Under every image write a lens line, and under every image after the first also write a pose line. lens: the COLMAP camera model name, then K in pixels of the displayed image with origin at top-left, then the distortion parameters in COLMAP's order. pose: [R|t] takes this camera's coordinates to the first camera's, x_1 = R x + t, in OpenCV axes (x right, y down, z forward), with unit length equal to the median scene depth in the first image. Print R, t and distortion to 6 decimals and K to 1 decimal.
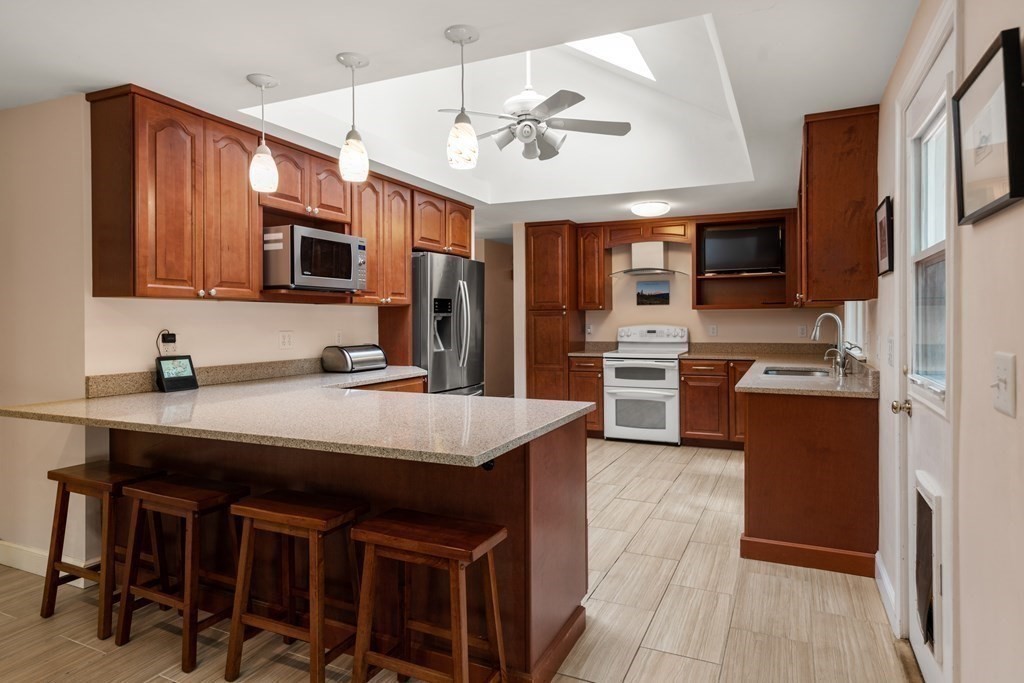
lens RADIAL K [[591.9, 0, 515.5], [0, 591.9, 321.9], [0, 0, 1]] dist [0.000324, 0.000175]
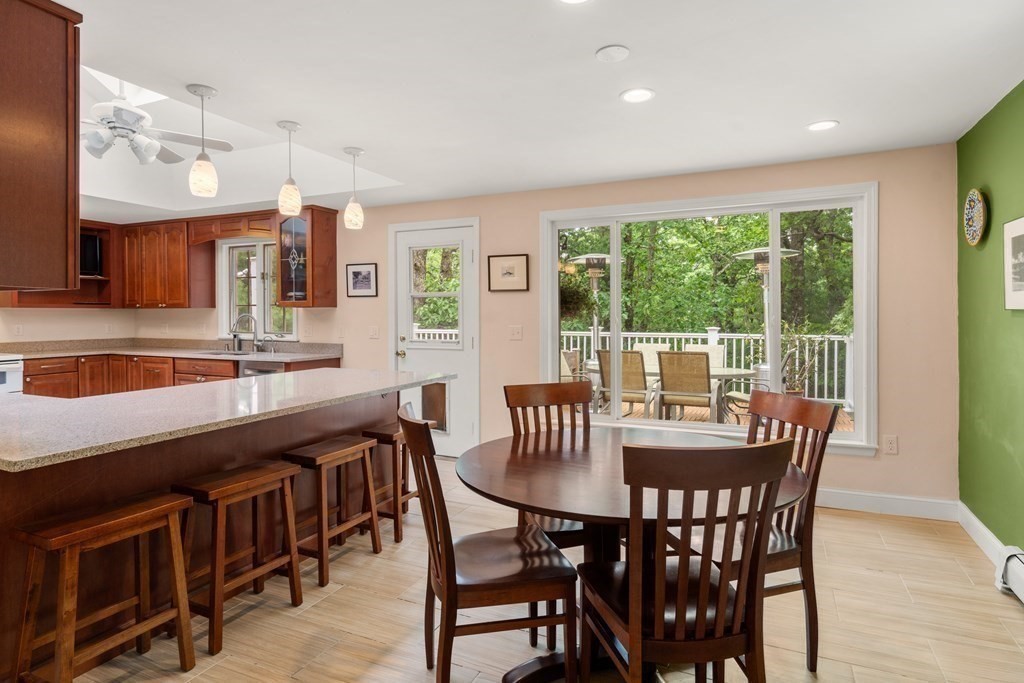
lens RADIAL K [[532.9, 0, 511.0], [0, 532.9, 321.0], [0, 0, 1]] dist [0.004401, 0.000581]
pose [[0.037011, -0.010226, 0.999263, -0.570222], [0.003781, 0.999942, 0.010093, -0.006468], [-0.999308, 0.003405, 0.037048, 0.174817]]
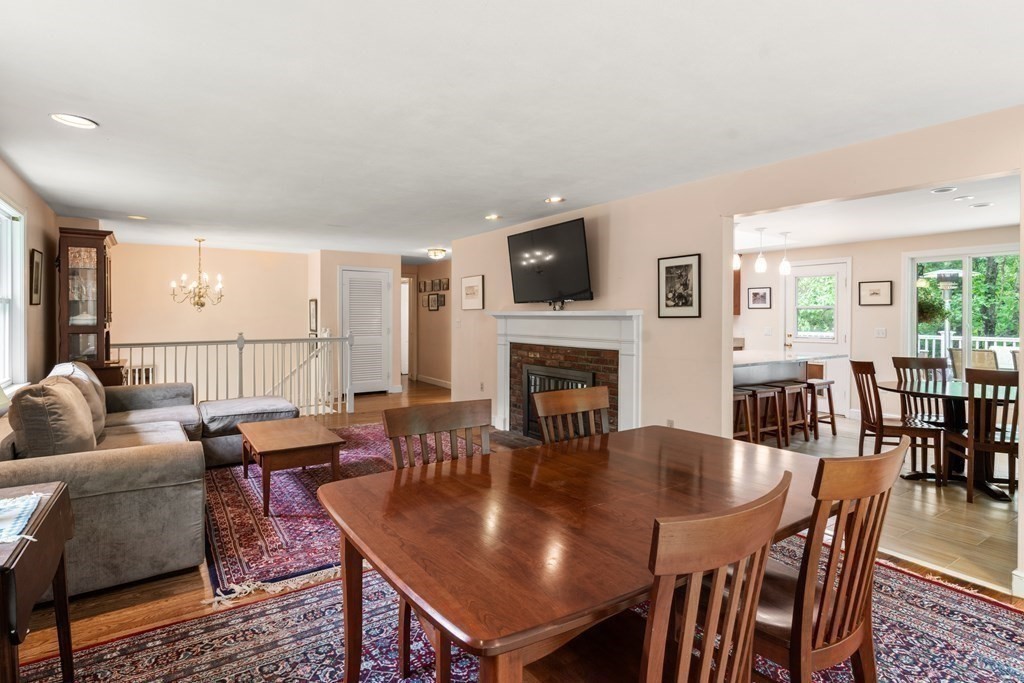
lens RADIAL K [[532.9, 0, 511.0], [0, 532.9, 321.0], [0, 0, 1]] dist [0.004401, 0.000581]
pose [[0.530030, -0.002702, 0.847975, -1.271022], [-0.002166, 0.999987, 0.004540, -0.011189], [-0.847976, -0.004243, 0.530017, 0.270859]]
